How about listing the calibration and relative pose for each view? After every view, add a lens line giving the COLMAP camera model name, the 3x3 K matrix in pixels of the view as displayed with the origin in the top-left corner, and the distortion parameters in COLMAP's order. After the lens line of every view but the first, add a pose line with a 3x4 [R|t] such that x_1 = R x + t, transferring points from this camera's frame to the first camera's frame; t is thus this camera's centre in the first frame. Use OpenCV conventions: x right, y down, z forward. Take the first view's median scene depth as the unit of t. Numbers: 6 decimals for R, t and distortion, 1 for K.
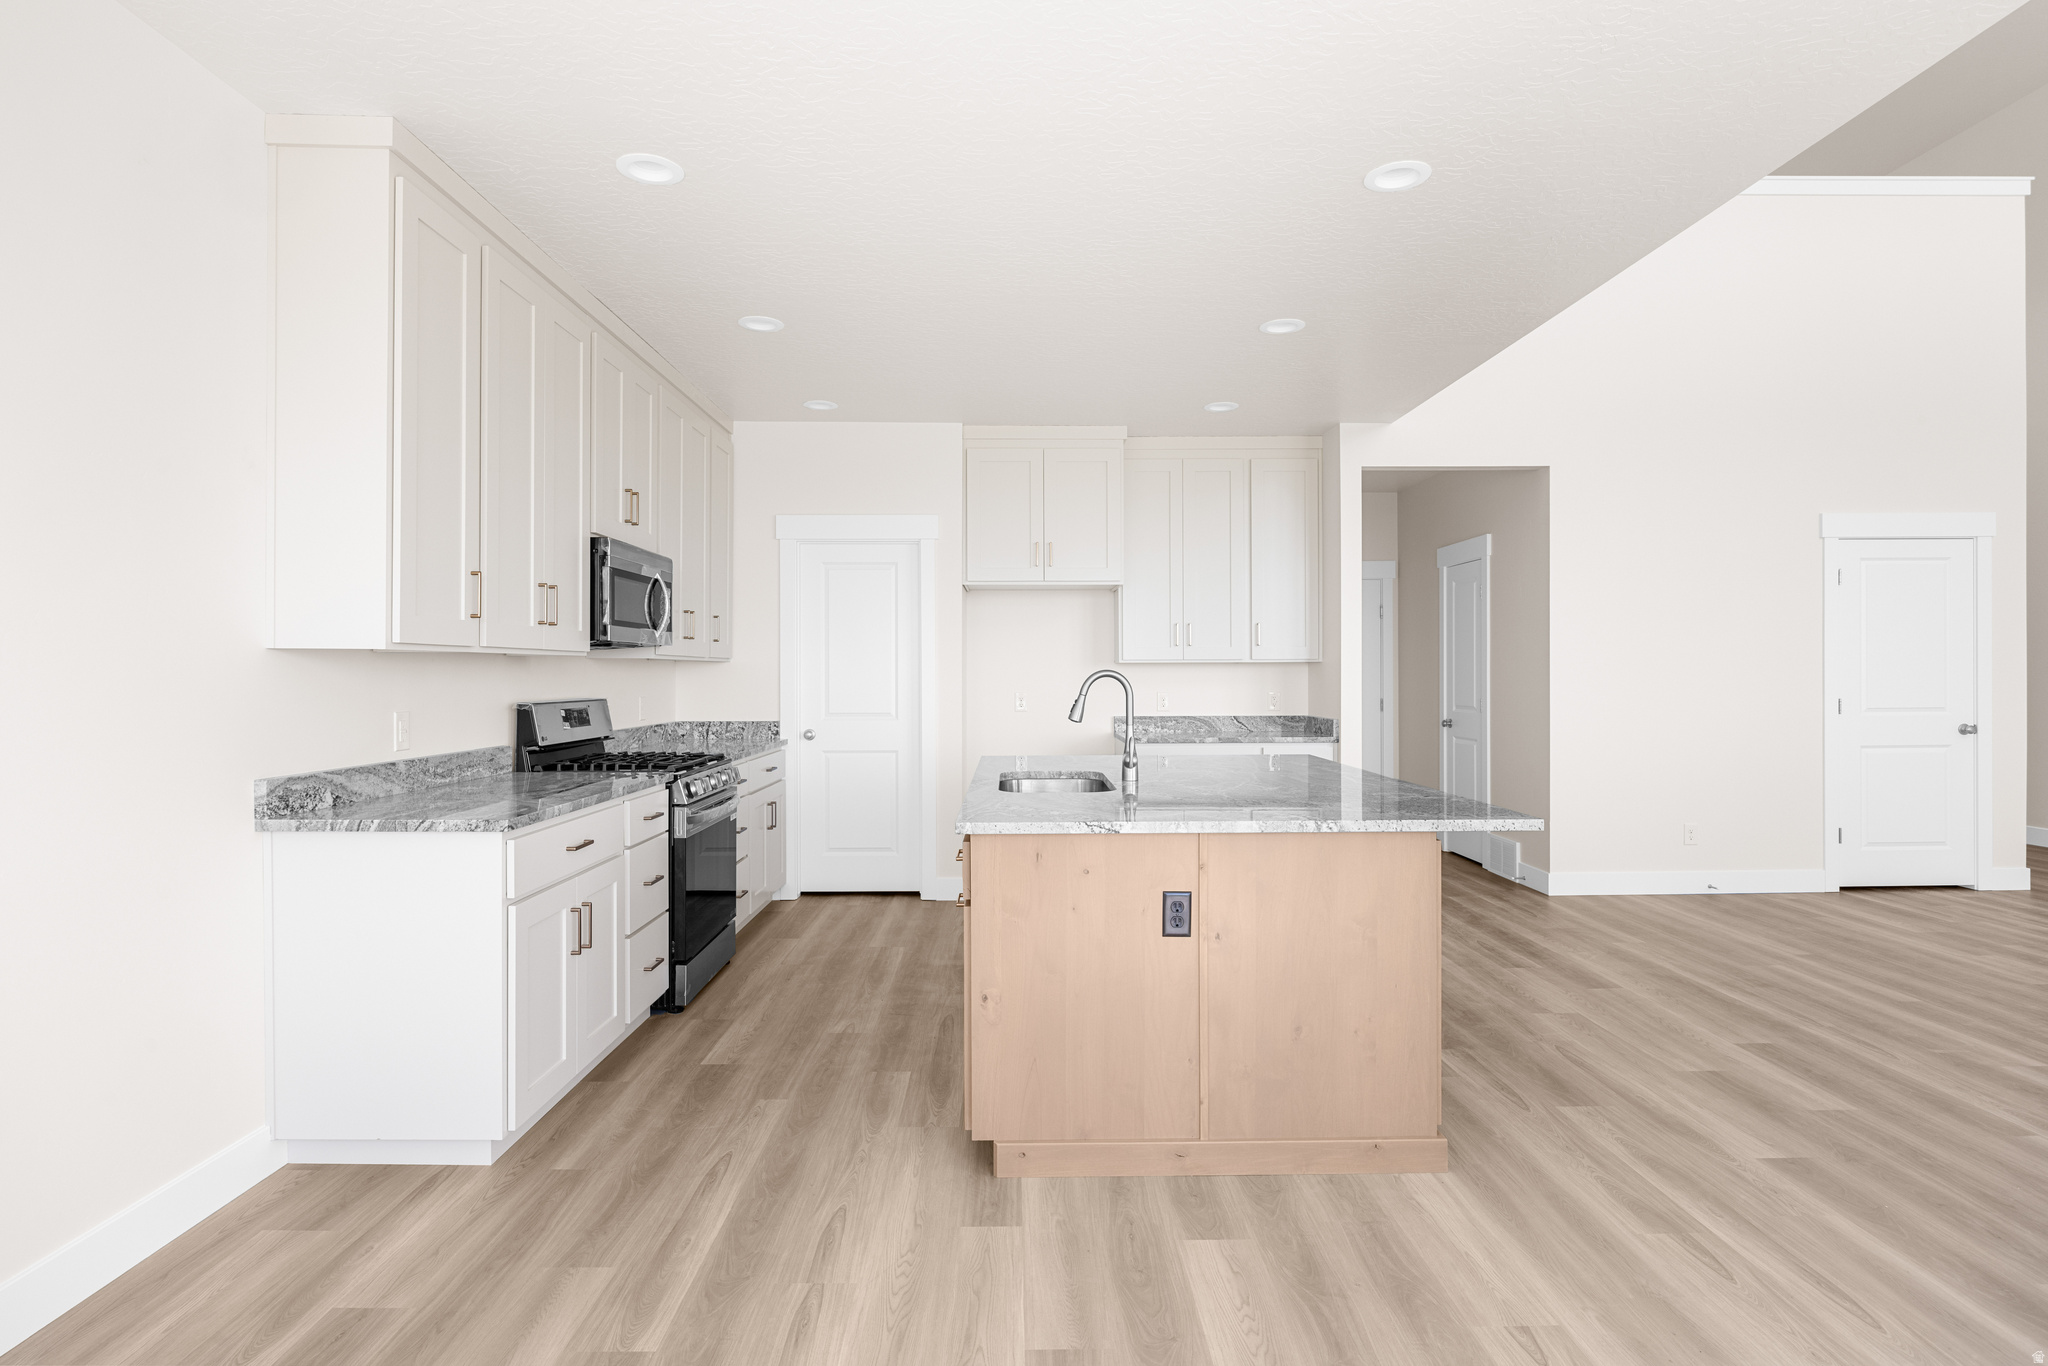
lens RADIAL K [[1070.5, 0, 1012.2], [0, 1070.5, 679.1], [0, 0, 1]] dist [-0.011251, 0.000294]
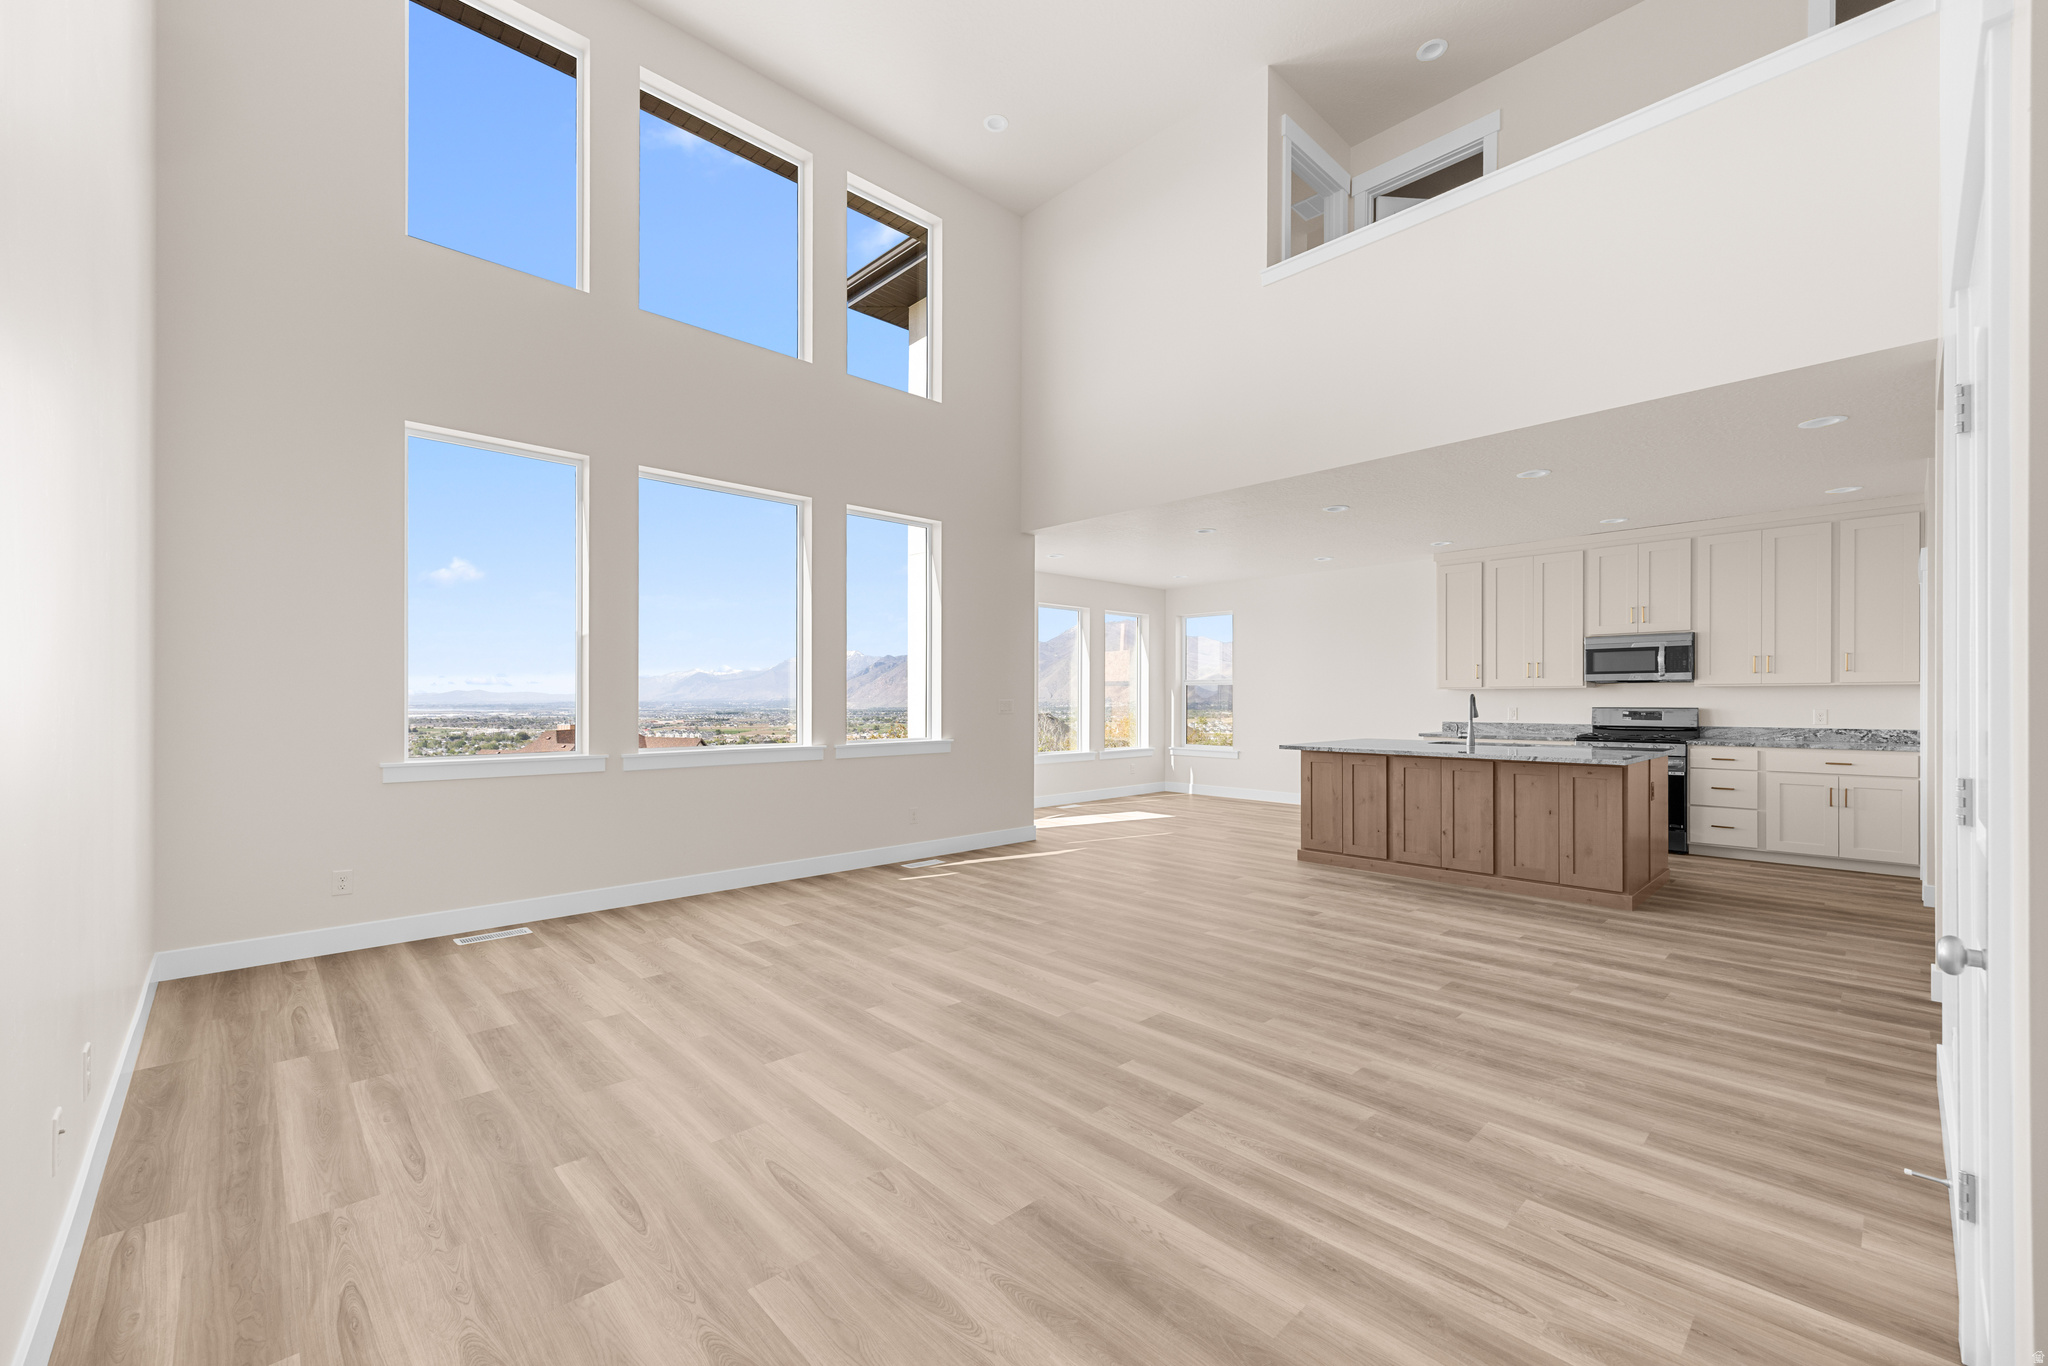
lens RADIAL K [[833.5, 0, 1020.5], [0, 833.5, 689.2], [0, 0, 1]] dist [0.000403, 0.000152]
pose [[-0.736534, 0.002654, -0.676395, 1.987360], [0.006571, 0.999973, -0.003232, -0.022900], [0.676368, -0.006825, -0.736532, 1.685126]]
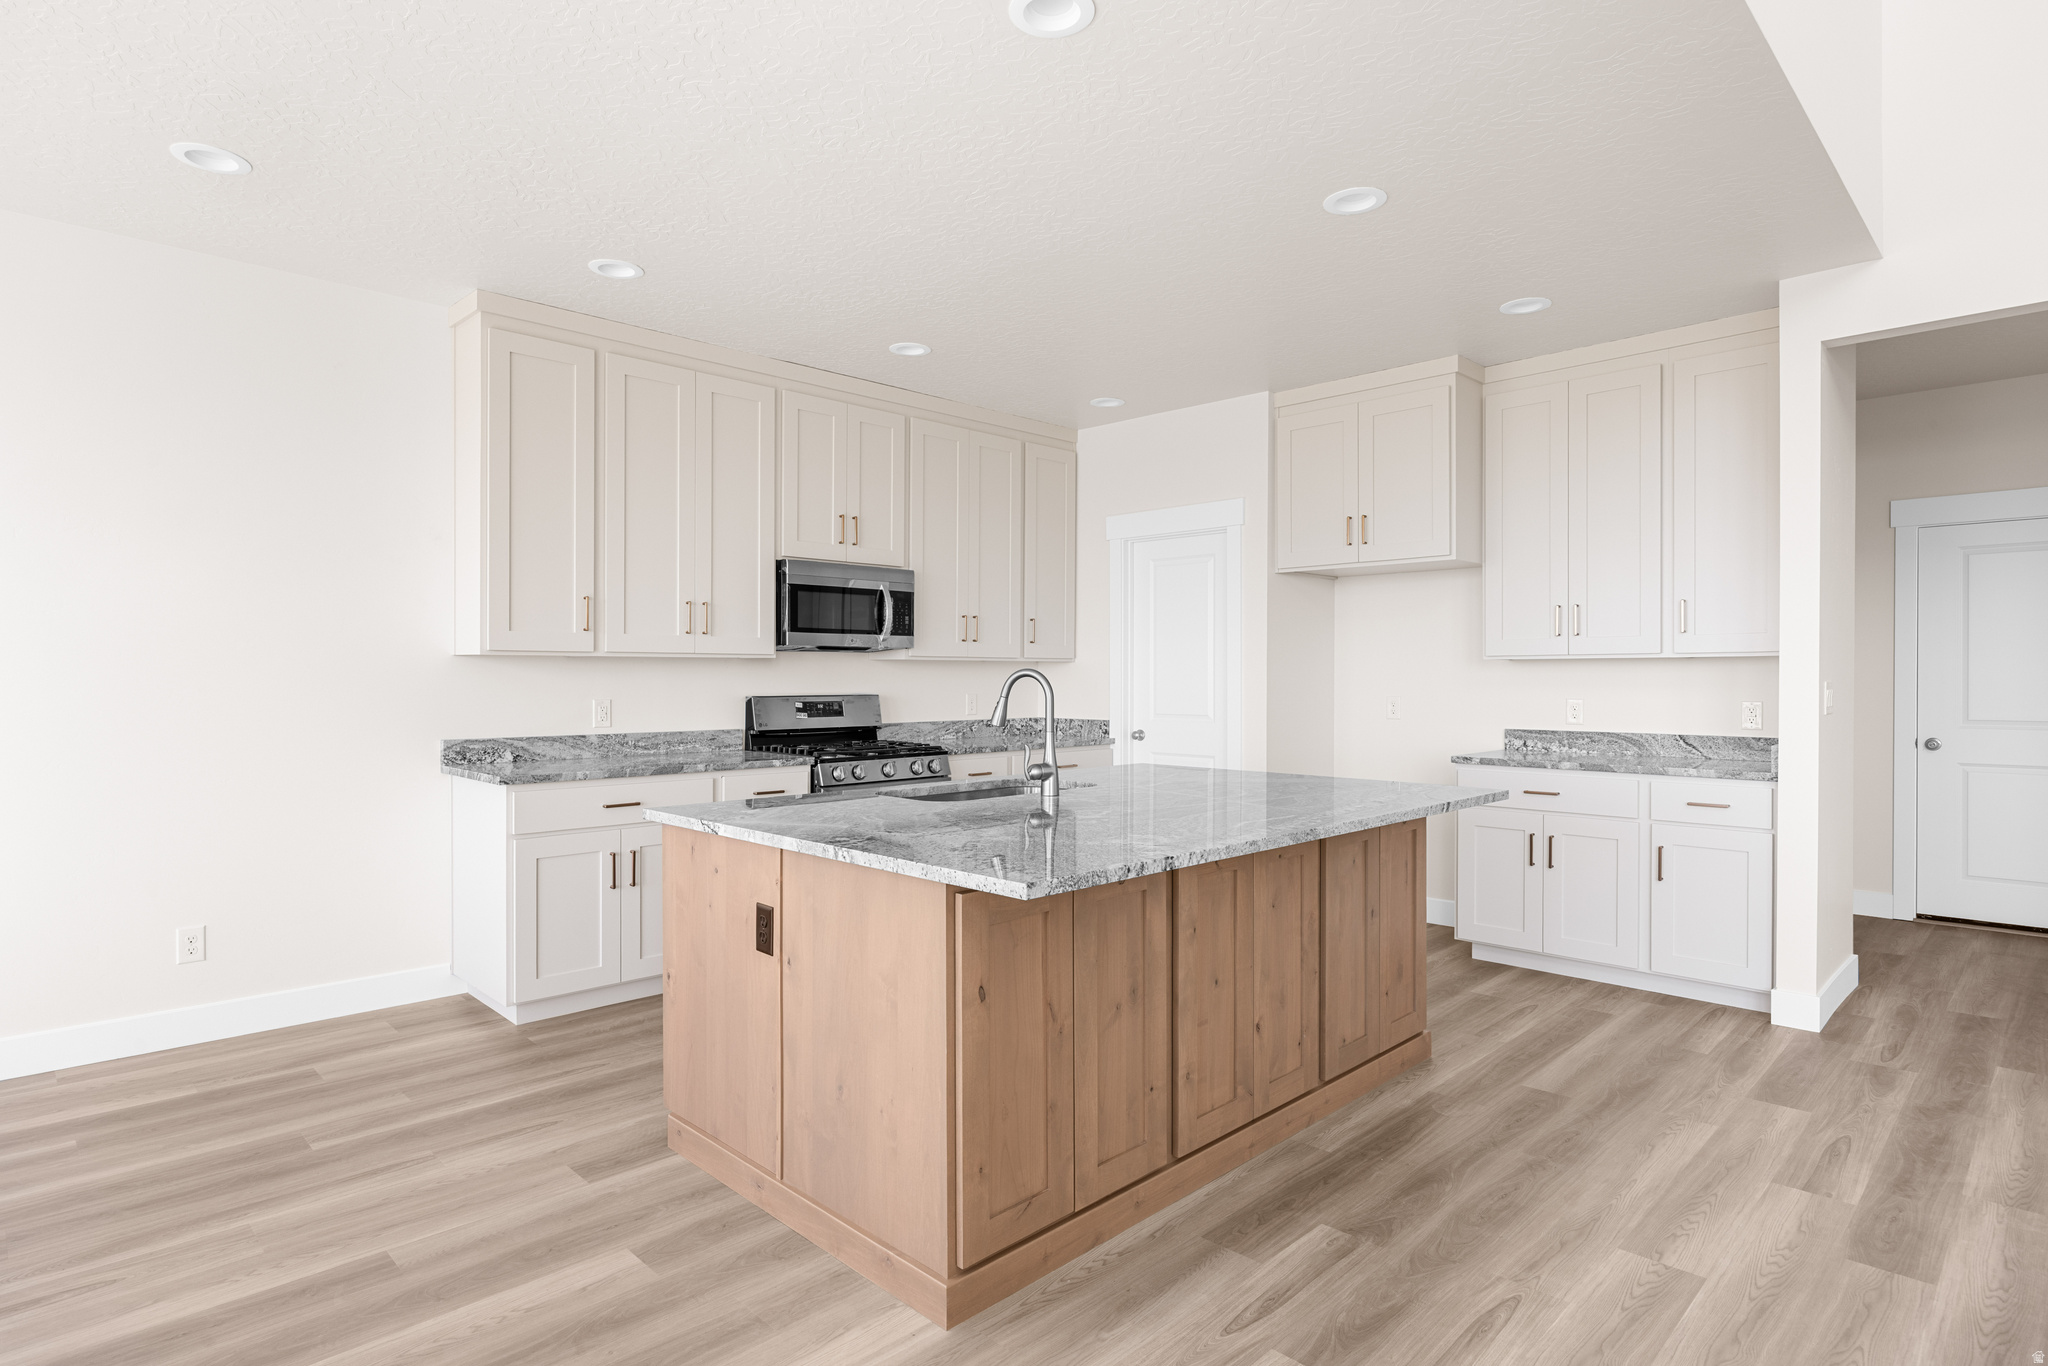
lens RADIAL K [[1070.5, 0, 1011.1], [0, 1070.5, 684.0], [0, 0, 1]] dist [-0.011251, 0.000294]
pose [[0.695738, 0.008528, -0.718245, 0.739354], [-0.005390, 0.999963, 0.006652, -0.001611], [0.718275, -0.000757, 0.695758, 0.382110]]
